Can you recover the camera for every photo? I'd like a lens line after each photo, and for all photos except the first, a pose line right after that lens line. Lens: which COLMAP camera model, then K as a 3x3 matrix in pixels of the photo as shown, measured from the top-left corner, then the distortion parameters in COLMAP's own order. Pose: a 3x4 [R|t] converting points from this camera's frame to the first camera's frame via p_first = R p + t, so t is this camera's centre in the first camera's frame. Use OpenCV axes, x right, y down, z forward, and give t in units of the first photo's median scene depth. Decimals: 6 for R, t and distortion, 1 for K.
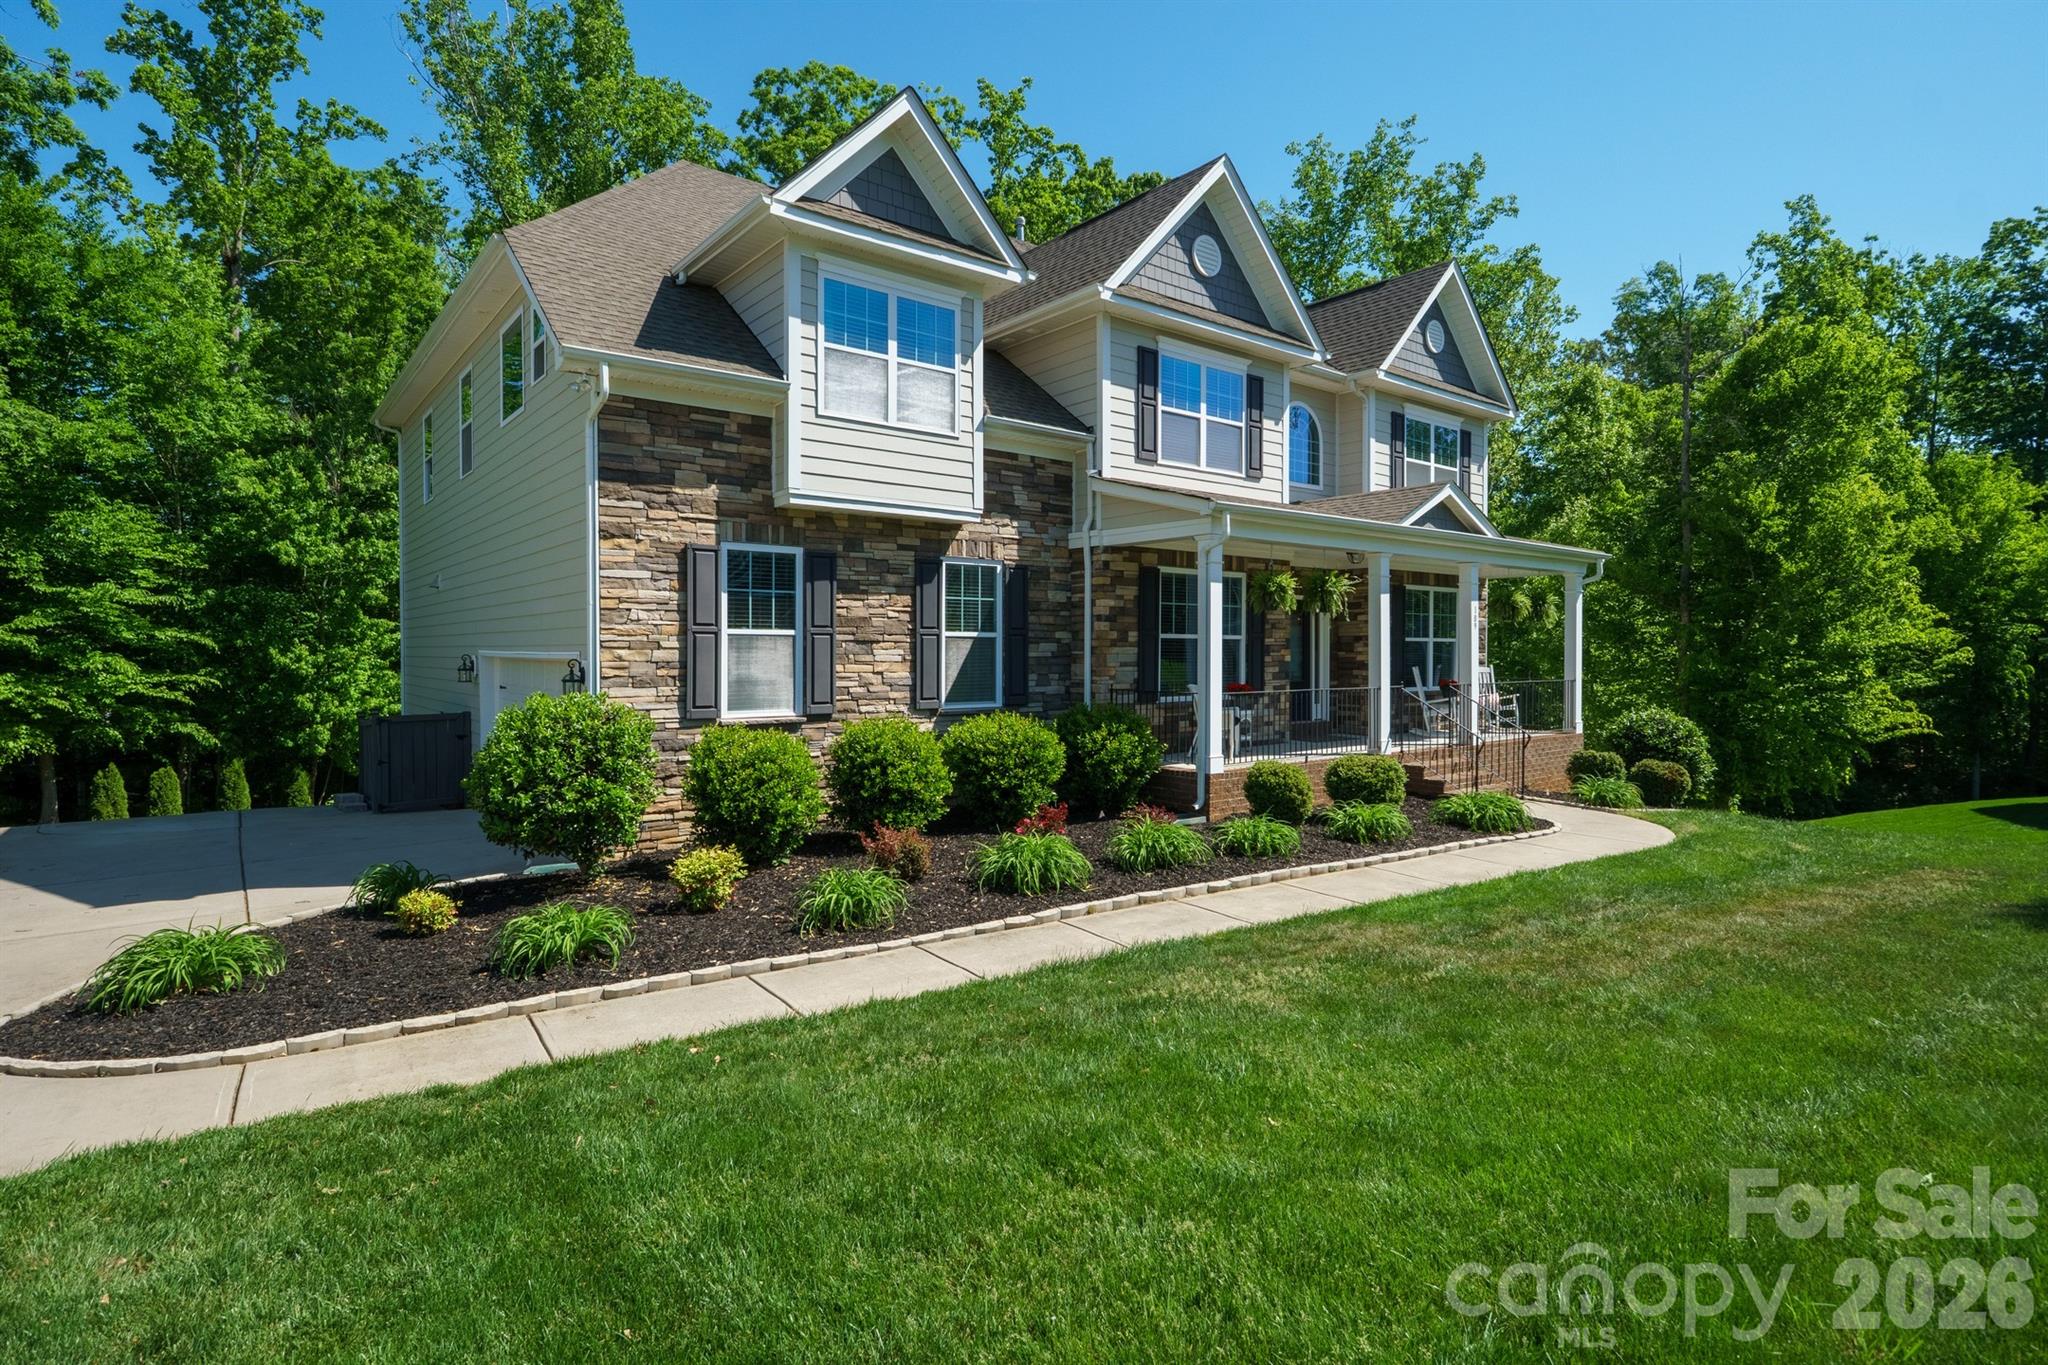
lens RADIAL K [[1041.2, 0, 1024.0], [0, 1041.2, 682.5], [0, 0, 1]] dist [-0.040375, 0.000318]
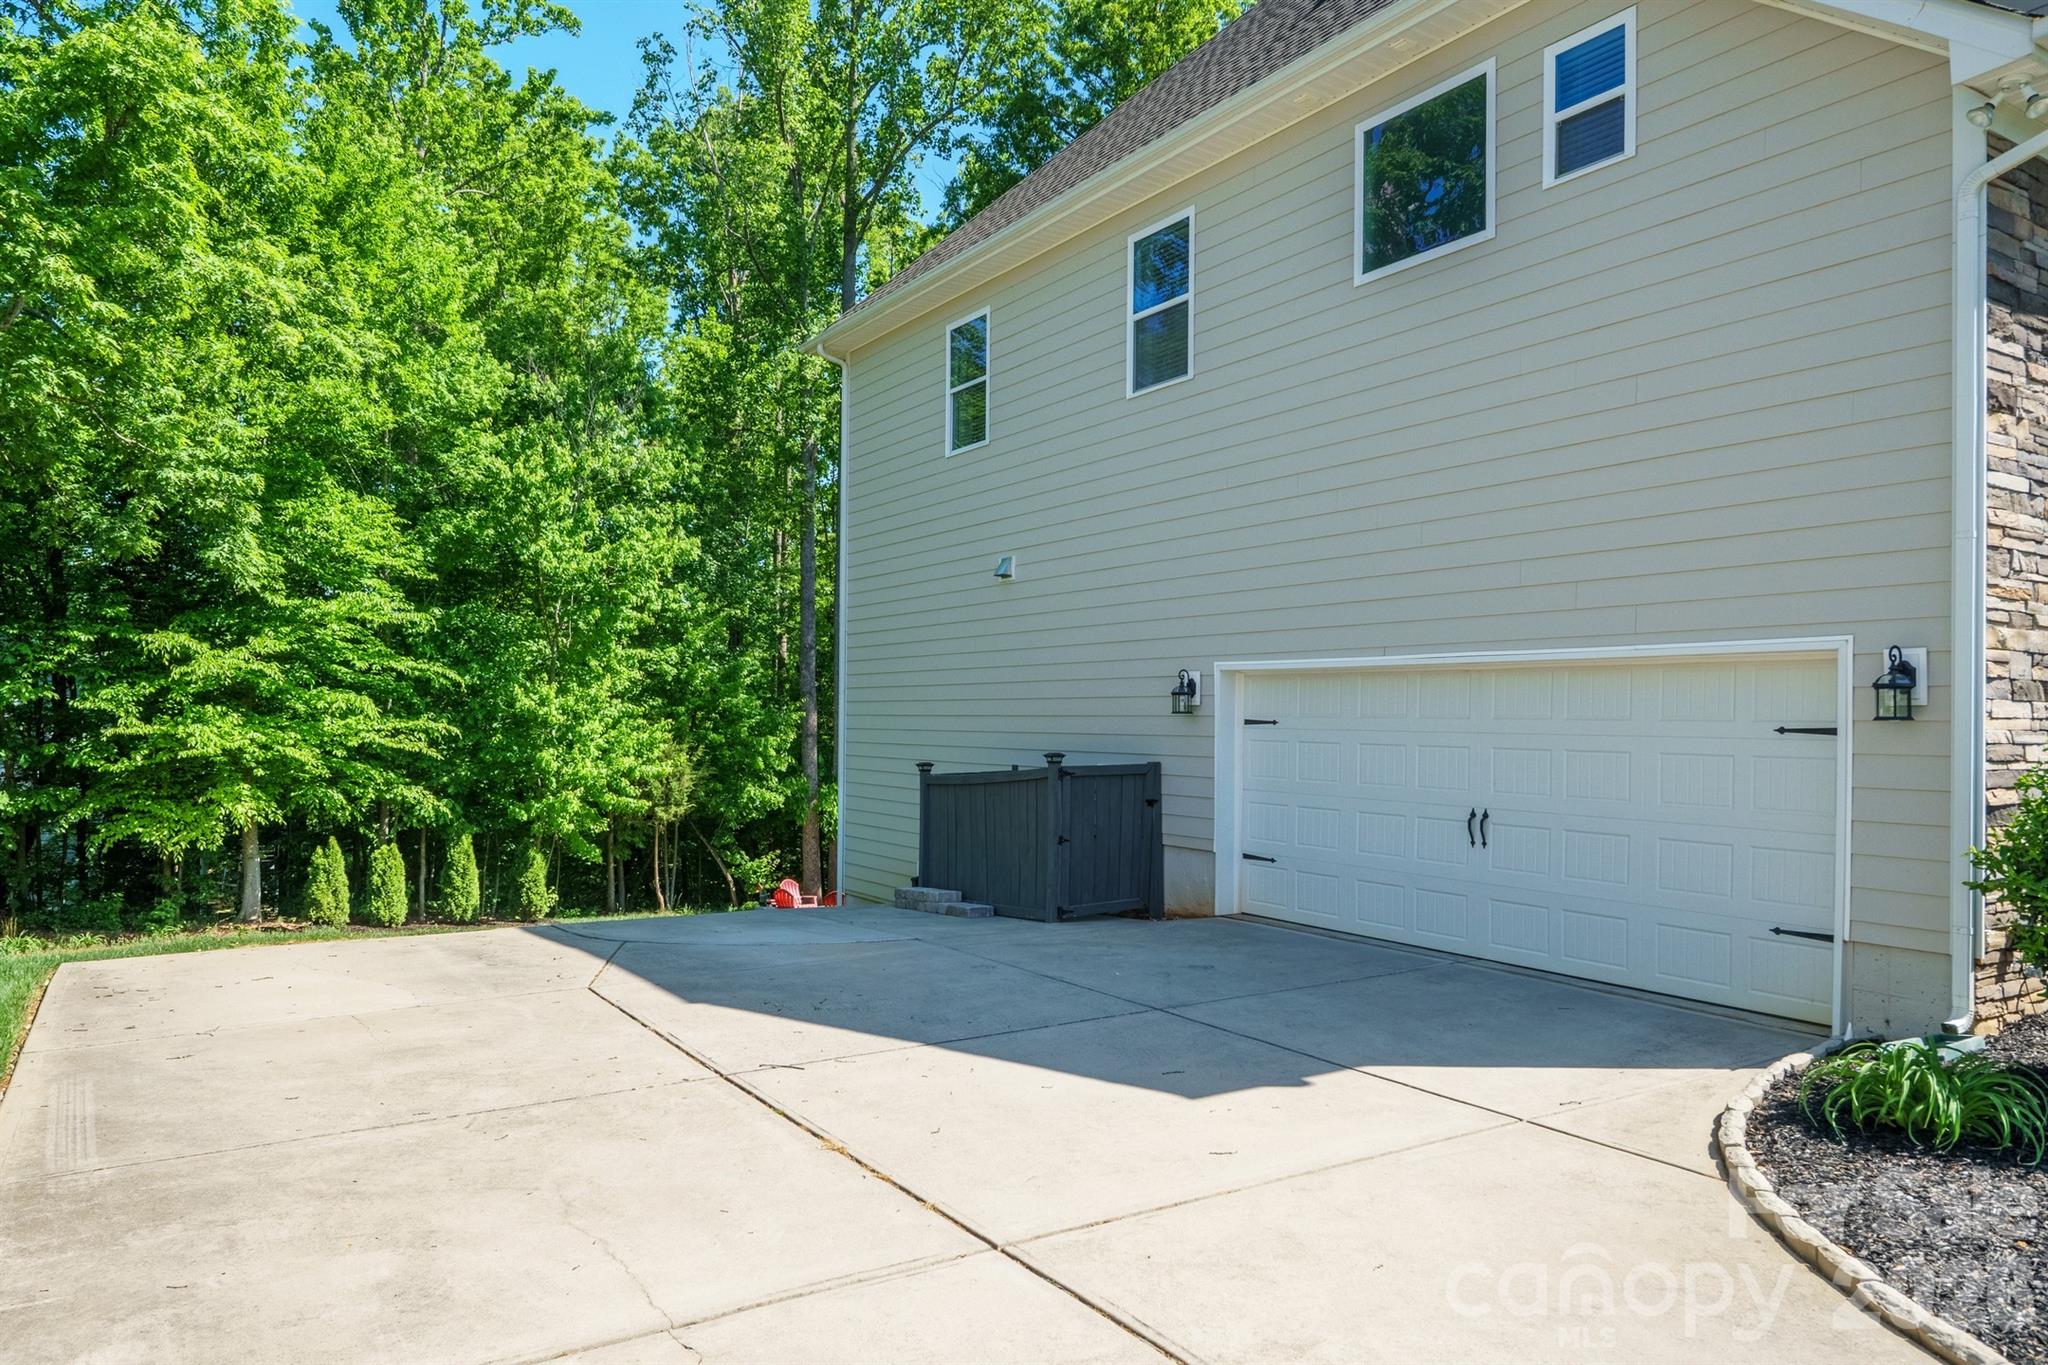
lens RADIAL K [[1400.8, 0, 1022.7], [0, 1400.8, 713.7], [0, 0, 1]] dist [-0.036788, 0.001139]
pose [[0.985550, 0.005993, -0.169281, -0.213426], [-0.010729, 0.999576, -0.027081, 0.010241], [0.169047, 0.028506, 0.985196, 0.065208]]
